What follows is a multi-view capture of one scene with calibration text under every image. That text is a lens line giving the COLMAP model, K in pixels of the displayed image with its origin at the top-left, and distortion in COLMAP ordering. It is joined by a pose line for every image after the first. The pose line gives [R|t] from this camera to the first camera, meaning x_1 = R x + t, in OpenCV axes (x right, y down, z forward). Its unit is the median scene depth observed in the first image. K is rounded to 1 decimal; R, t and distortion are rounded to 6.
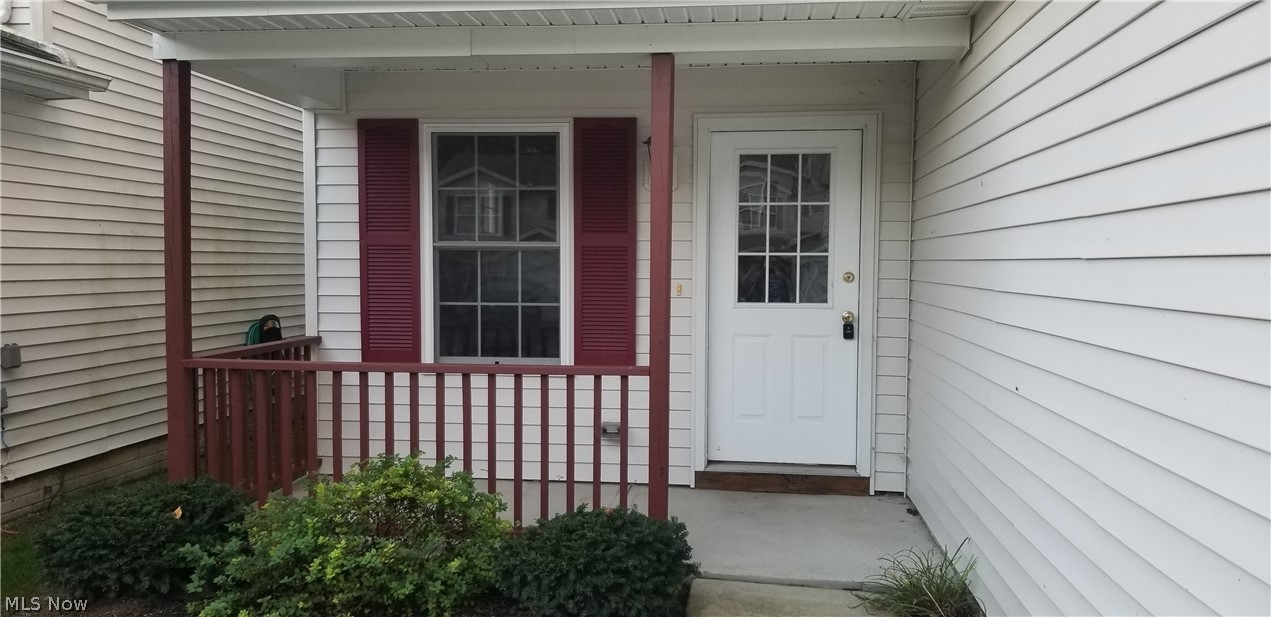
lens RADIAL K [[993.5, 0, 651.8], [0, 993.5, 318.2], [0, 0, 1]] dist [0.096868, -0.162004]
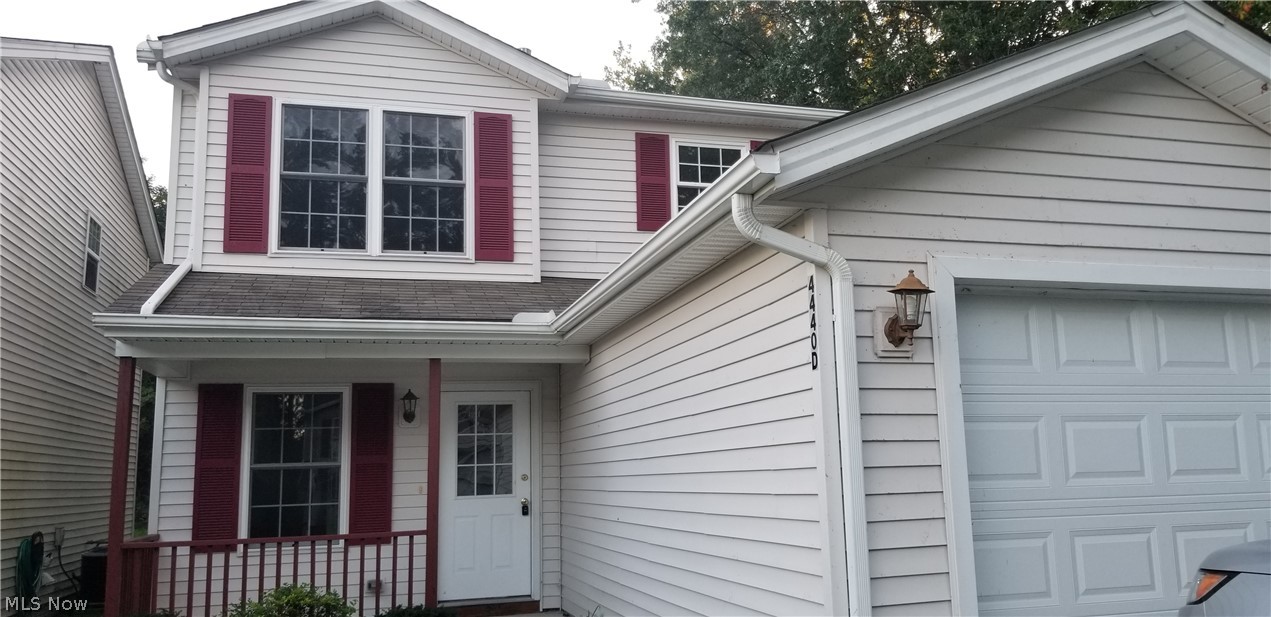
lens RADIAL K [[993.5, 0, 651.8], [0, 993.5, 318.2], [0, 0, 1]] dist [0.096868, -0.162004]
pose [[0.928294, 0.026389, 0.370909, -0.231326], [0.054485, 0.977060, -0.205878, 0.053696], [-0.367833, 0.211325, 0.905561, -0.650806]]
